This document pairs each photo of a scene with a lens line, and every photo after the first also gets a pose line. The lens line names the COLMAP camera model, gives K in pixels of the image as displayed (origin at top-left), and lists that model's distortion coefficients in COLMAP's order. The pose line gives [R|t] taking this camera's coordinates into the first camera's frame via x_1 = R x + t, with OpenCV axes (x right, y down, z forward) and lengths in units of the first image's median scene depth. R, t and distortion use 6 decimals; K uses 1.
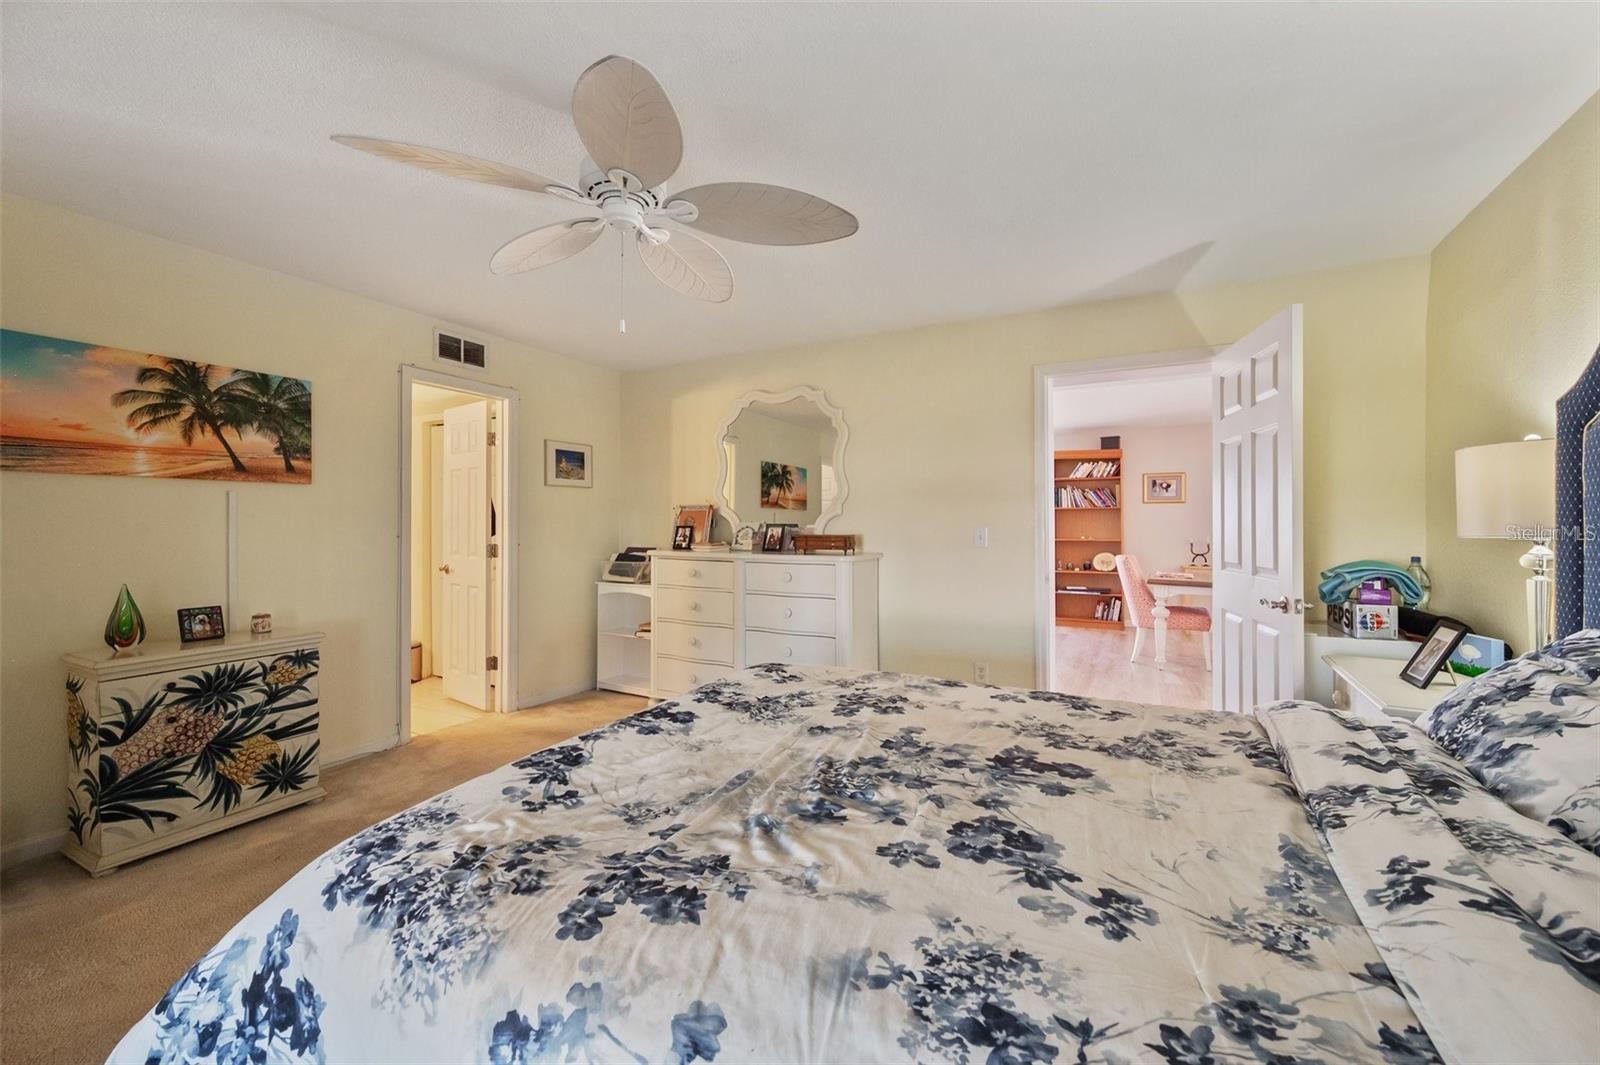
lens RADIAL K [[633.4, 0, 798.9], [0, 633.4, 526.3], [0, 0, 1]] dist [-0.001844, -0.000409]
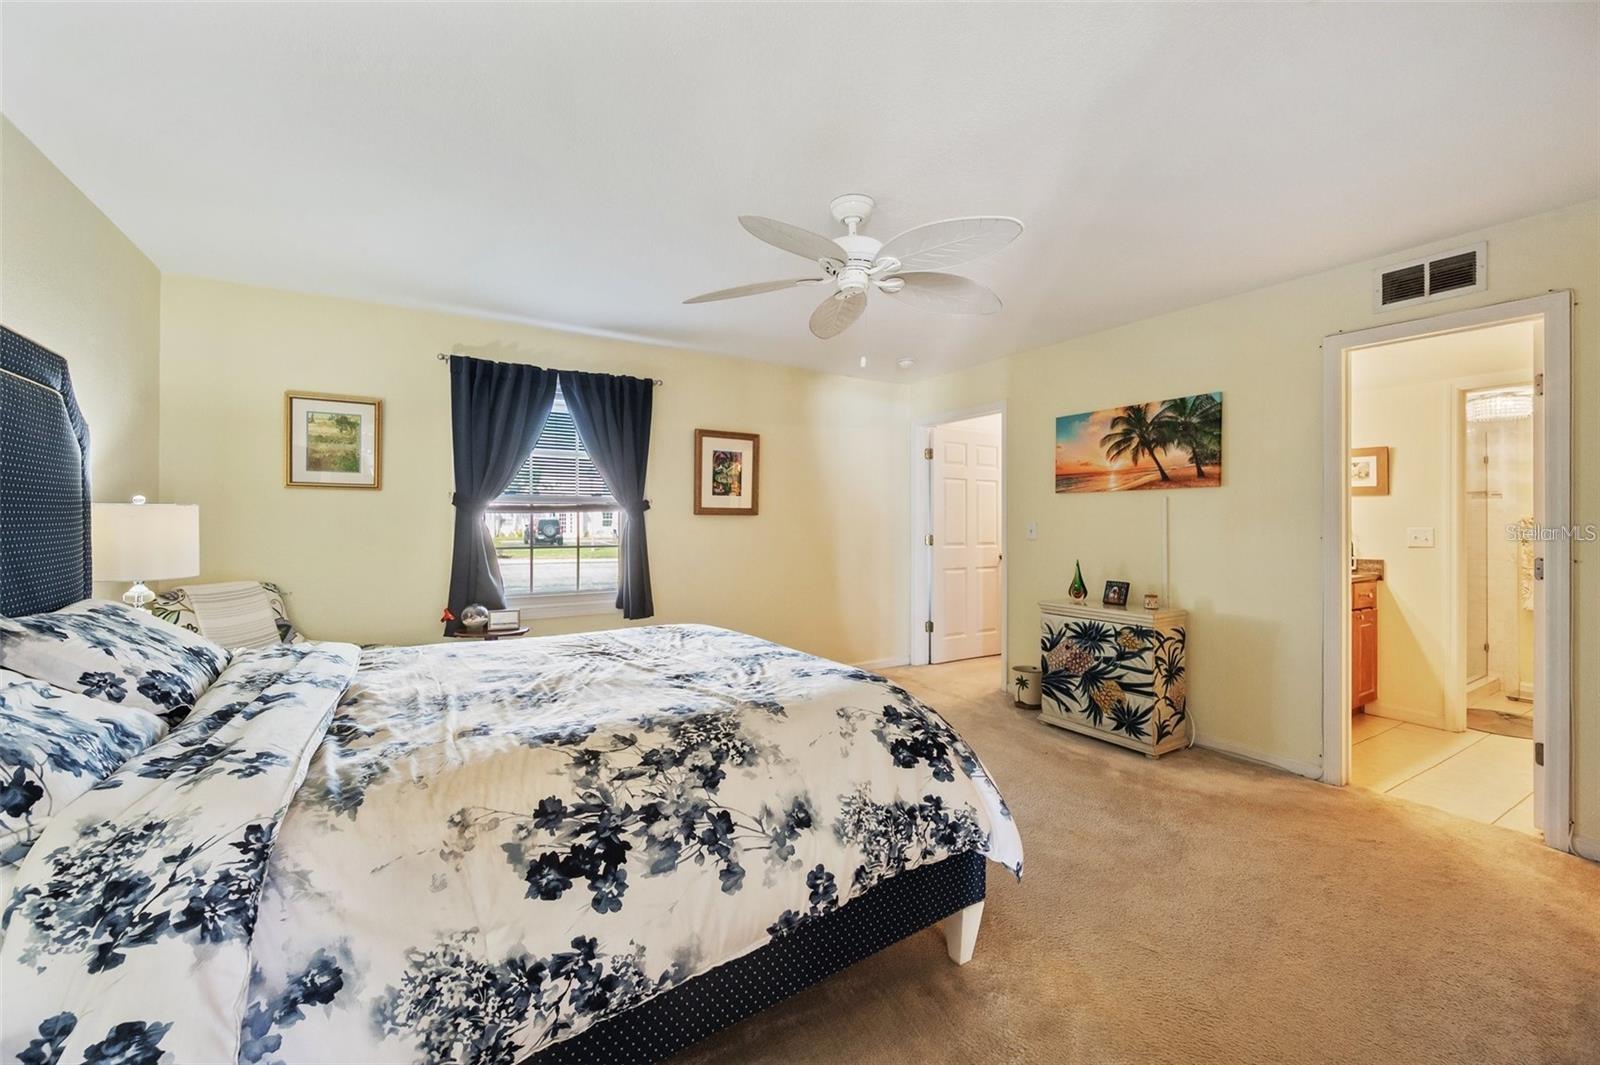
lens RADIAL K [[633.4, 0, 798.9], [0, 633.4, 526.3], [0, 0, 1]] dist [-0.001844, -0.000409]
pose [[-0.508955, 0.006312, -0.860770, 0.617978], [-0.007722, 0.999899, 0.011899, -0.006281], [0.860758, 0.012703, -0.508855, 1.084222]]
